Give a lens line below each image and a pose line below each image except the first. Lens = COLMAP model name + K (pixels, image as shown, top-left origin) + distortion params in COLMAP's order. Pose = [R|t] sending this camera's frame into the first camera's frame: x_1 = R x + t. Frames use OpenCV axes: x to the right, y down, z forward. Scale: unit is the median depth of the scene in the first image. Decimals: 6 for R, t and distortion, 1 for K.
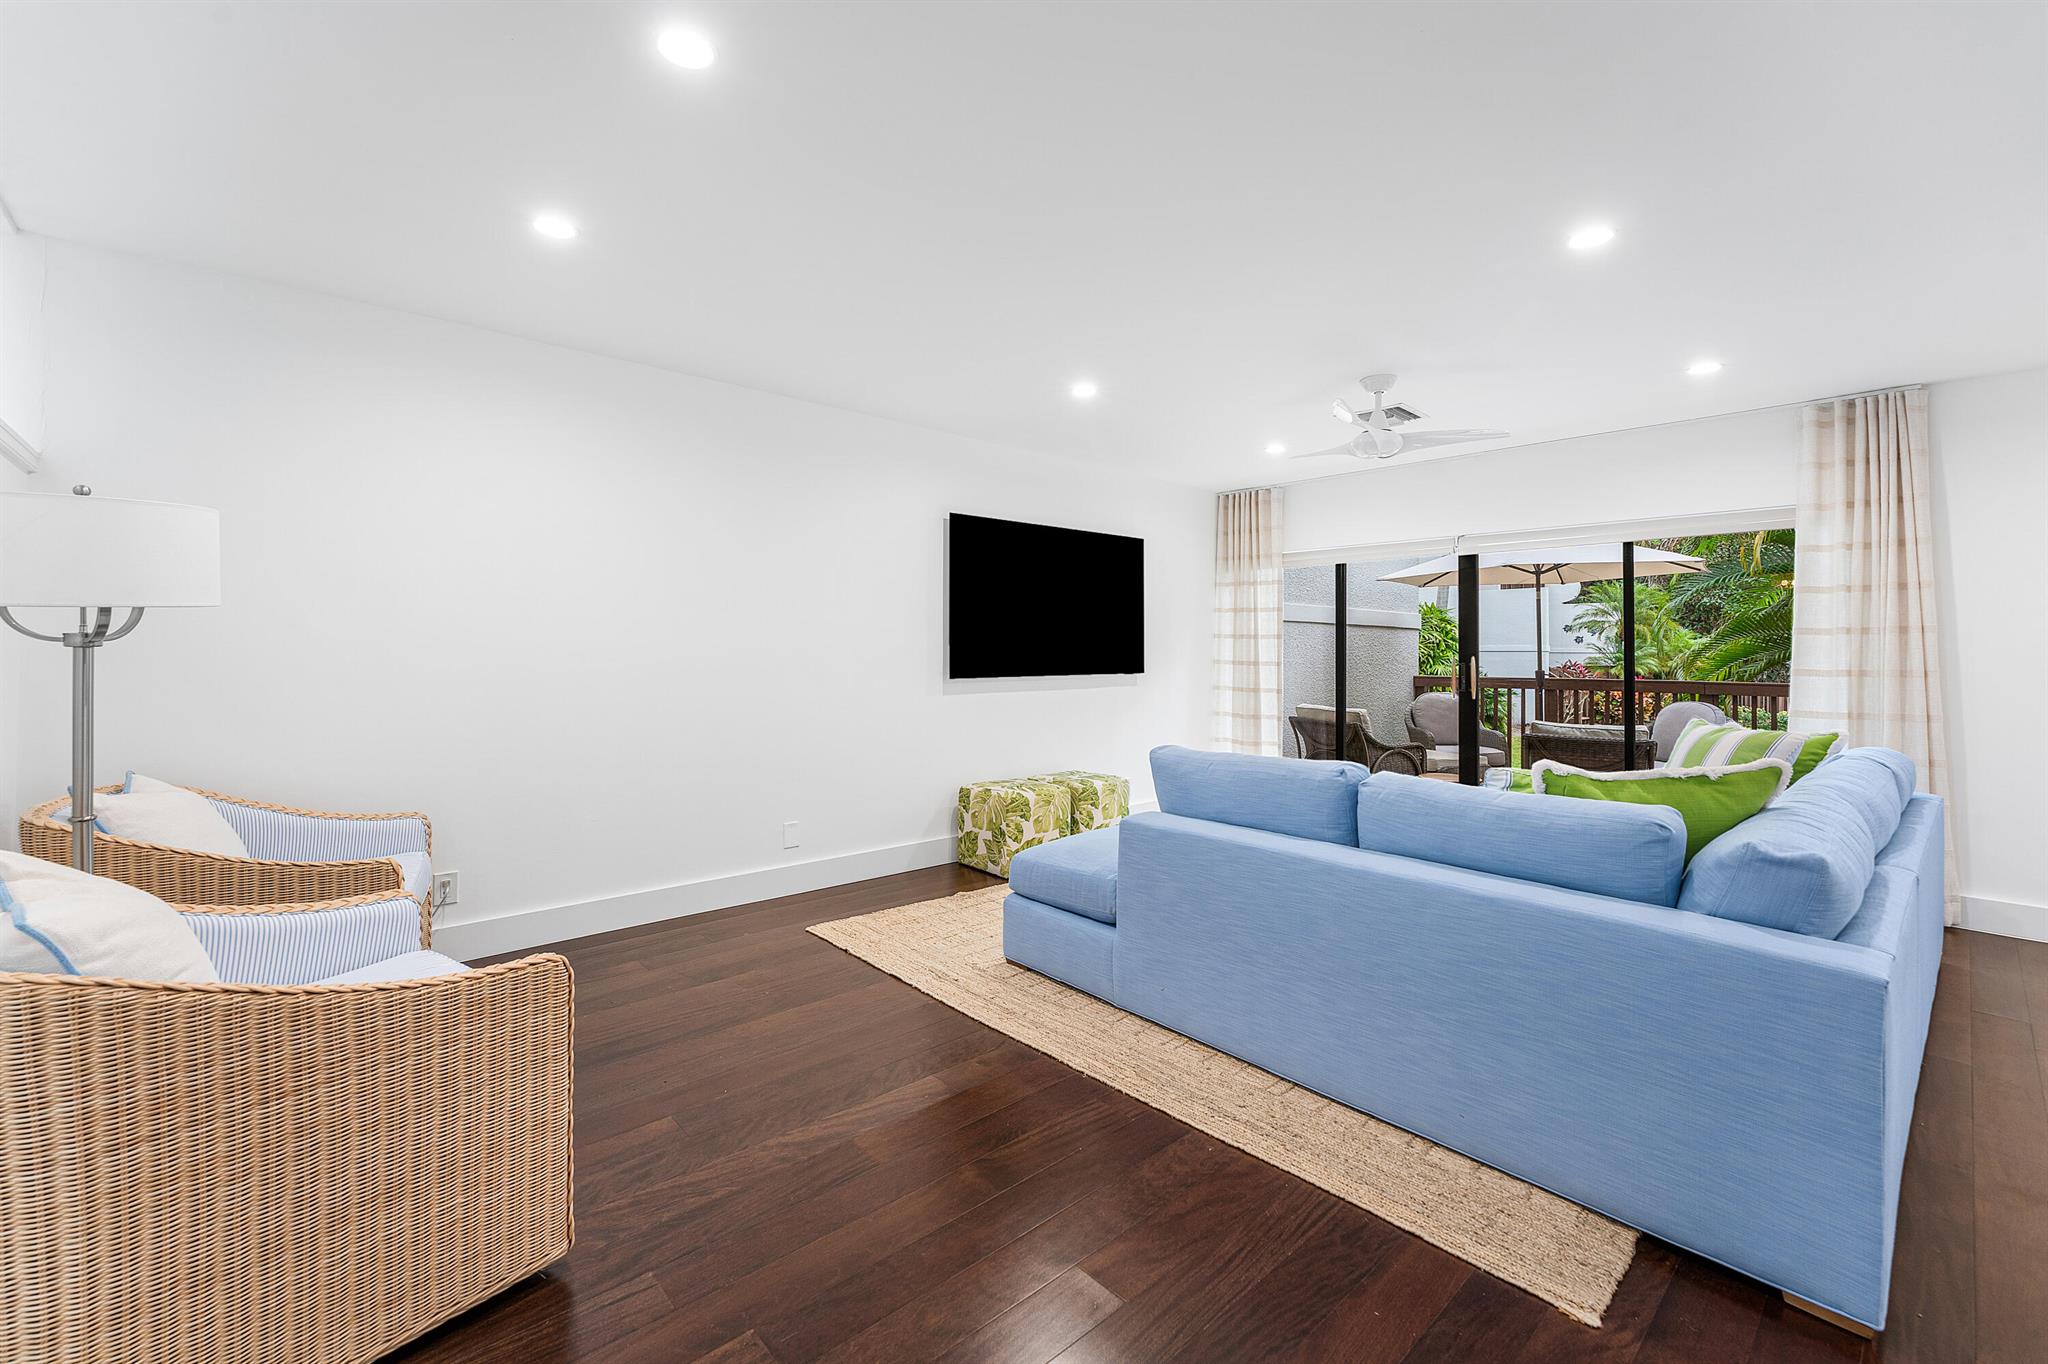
lens RADIAL K [[832.9, 0, 1027.7], [0, 832.9, 646.8], [0, 0, 1]] dist [-0.001156, -0.000070]
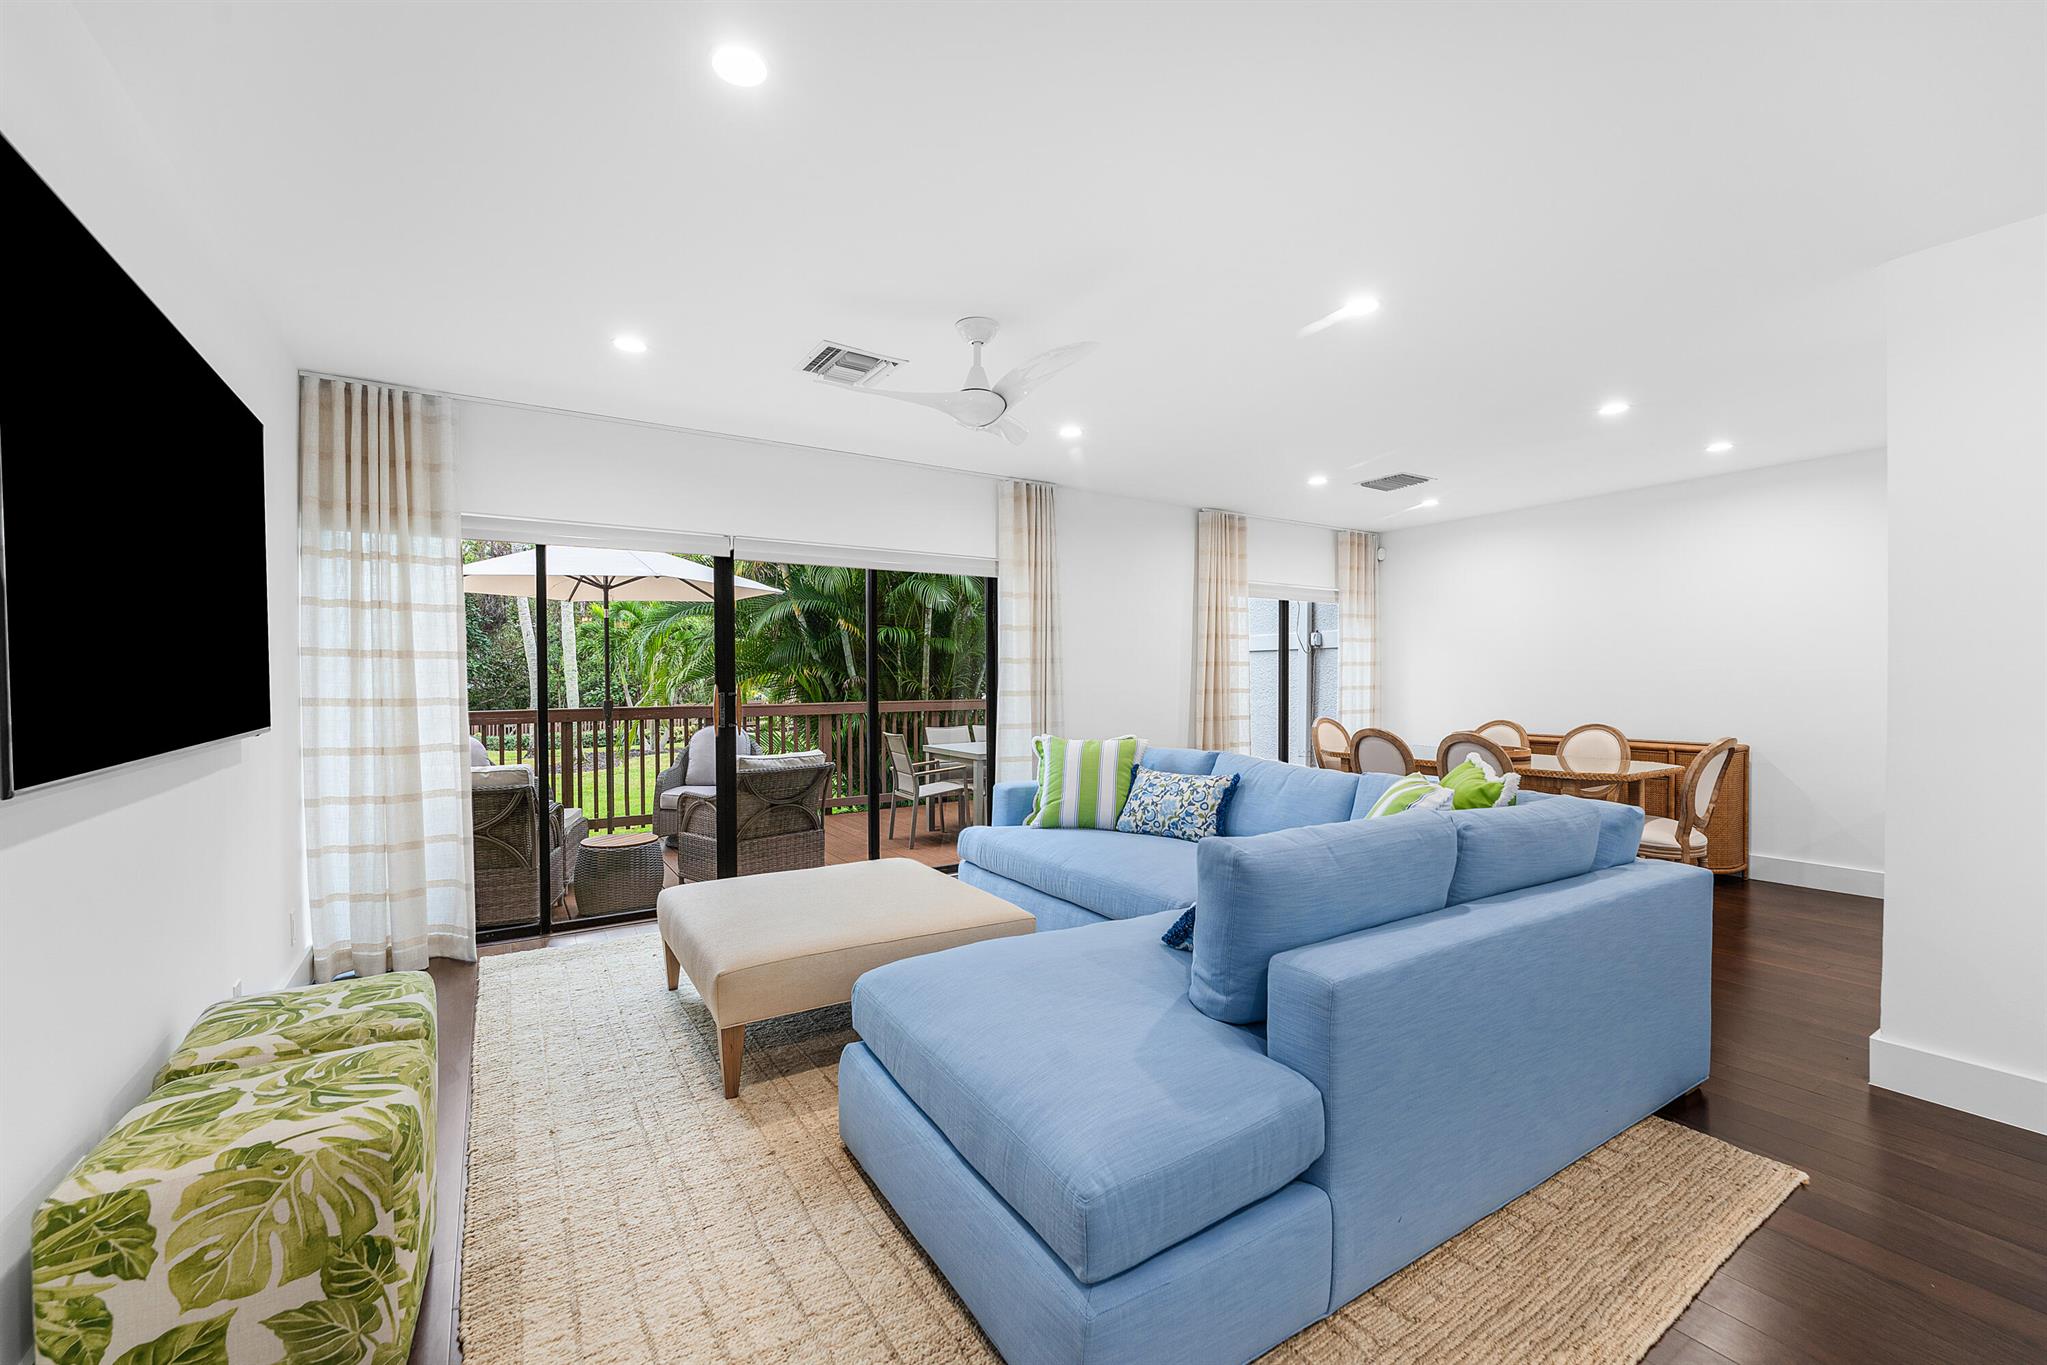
lens RADIAL K [[850.1, 0, 1017.8], [0, 850.1, 687.3], [0, 0, 1]] dist [-0.008645, 0.000352]
pose [[0.178666, -0.014912, 0.983797, -0.216303], [0.001788, 0.999888, 0.014831, 0.002032], [-0.983908, -0.000891, 0.178673, 0.501417]]
